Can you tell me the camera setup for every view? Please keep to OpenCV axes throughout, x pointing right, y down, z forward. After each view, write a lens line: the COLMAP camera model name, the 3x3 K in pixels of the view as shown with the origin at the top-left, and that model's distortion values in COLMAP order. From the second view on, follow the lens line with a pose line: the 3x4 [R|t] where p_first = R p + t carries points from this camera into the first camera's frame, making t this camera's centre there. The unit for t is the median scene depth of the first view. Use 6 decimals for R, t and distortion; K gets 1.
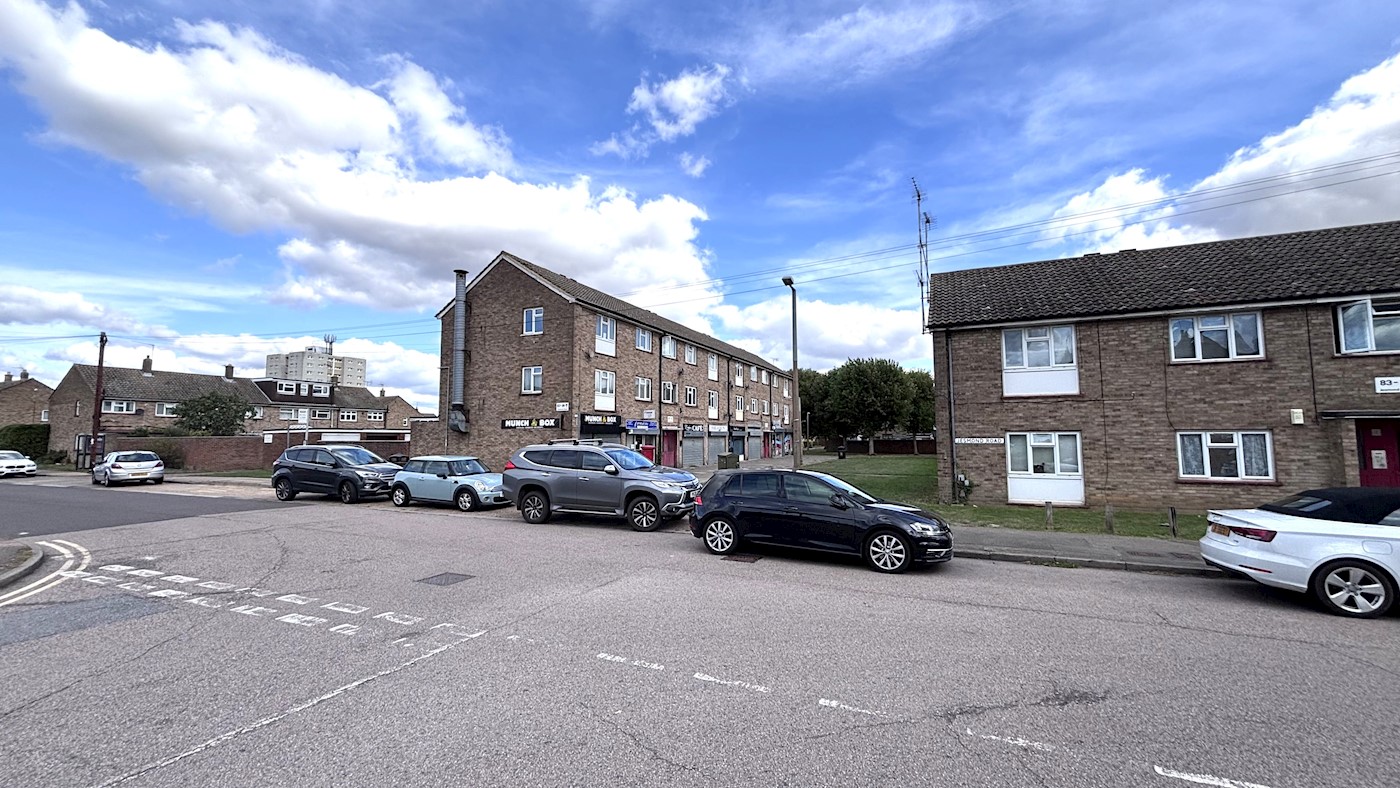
lens RADIAL K [[555.0, 0, 702.9], [0, 555.0, 388.9], [0, 0, 1]] dist [0.002231, -0.001117]
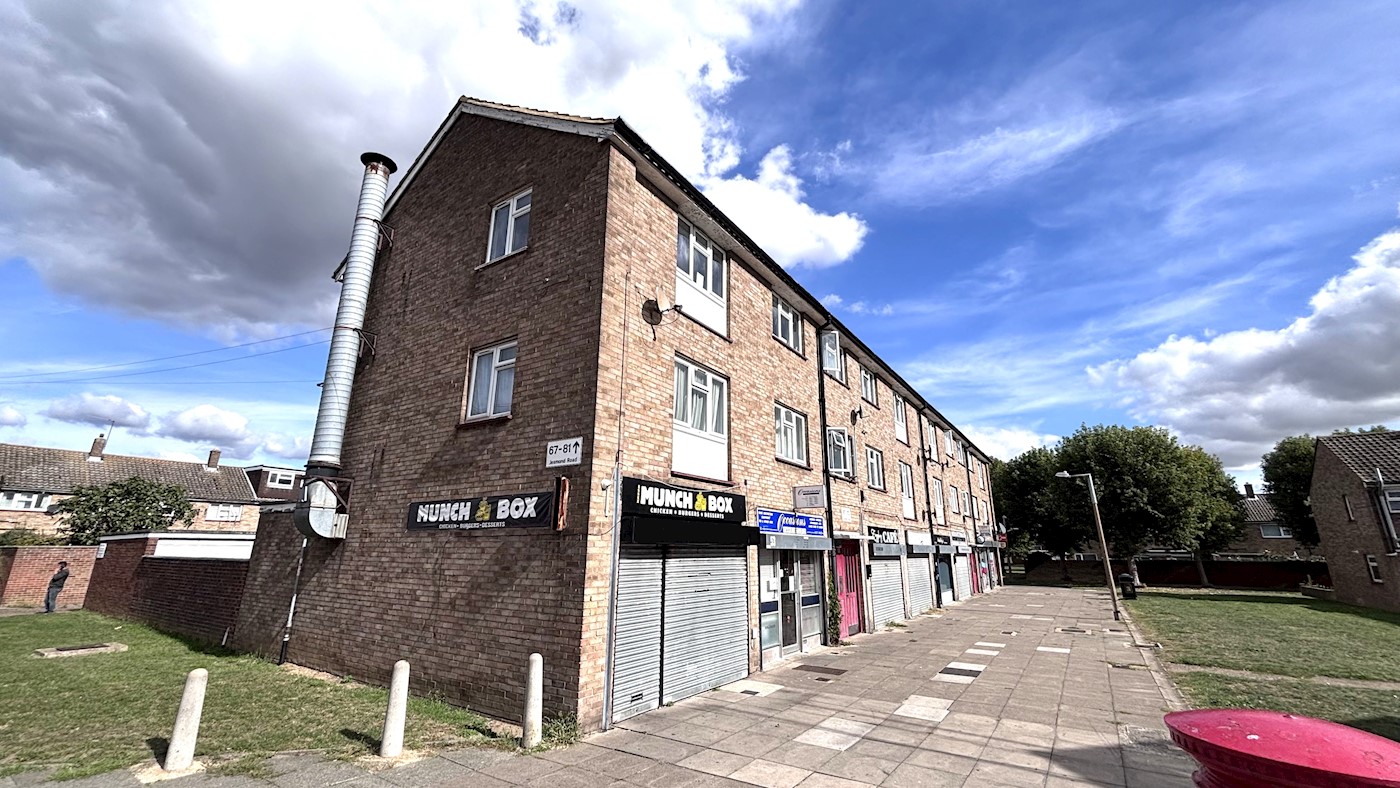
lens RADIAL K [[555.0, 0, 701.8], [0, 555.0, 382.7], [0, 0, 1]] dist [0.002231, -0.001117]
pose [[0.986561, -0.037762, -0.158972, -0.098522], [0.004138, 0.978389, -0.206731, 0.043590], [0.163343, 0.203295, 0.965396, 0.541239]]
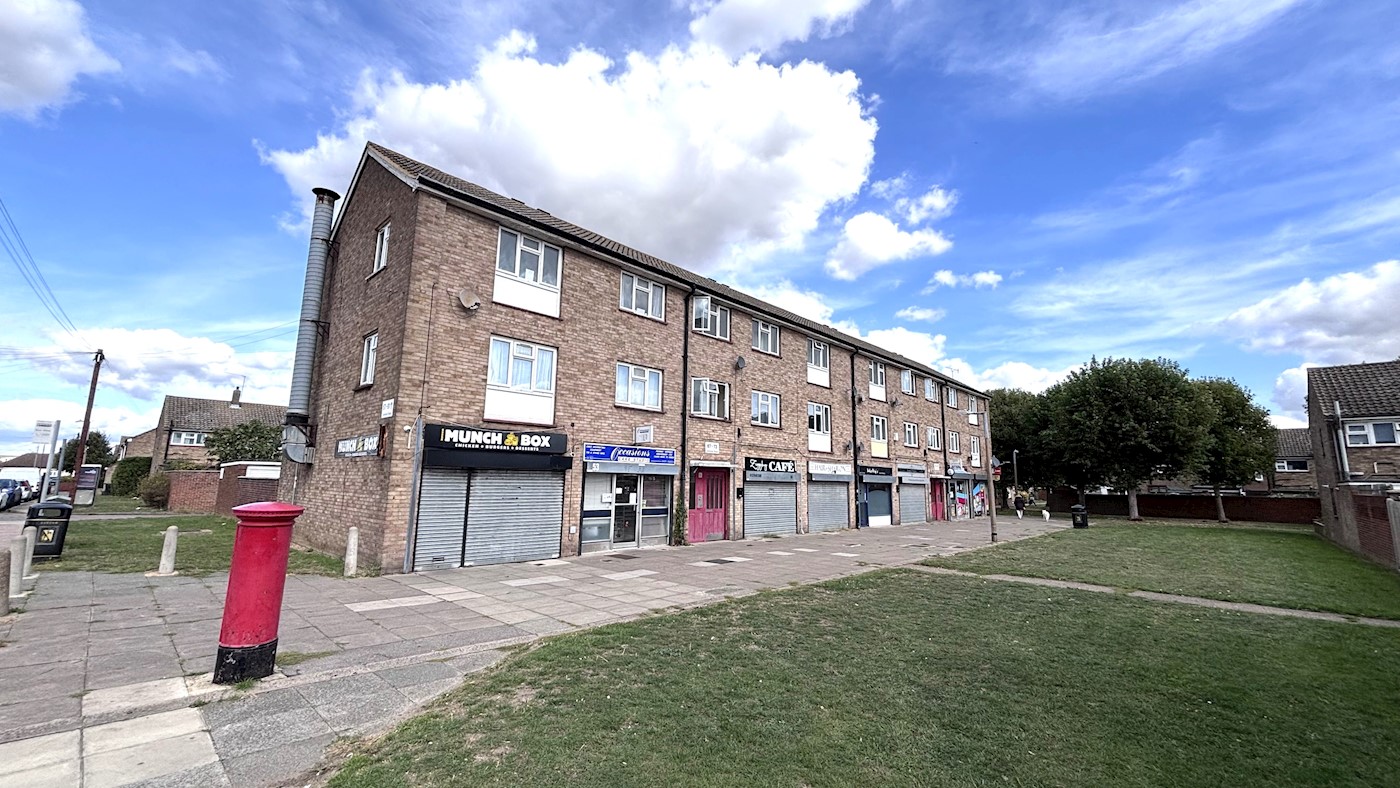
lens RADIAL K [[555.0, 0, 708.6], [0, 555.0, 385.6], [0, 0, 1]] dist [0.002231, -0.001117]
pose [[0.946774, -0.036470, -0.319828, 0.114249], [0.008026, 0.995927, -0.089806, 0.043171], [0.321800, 0.082459, 0.943210, 0.488379]]
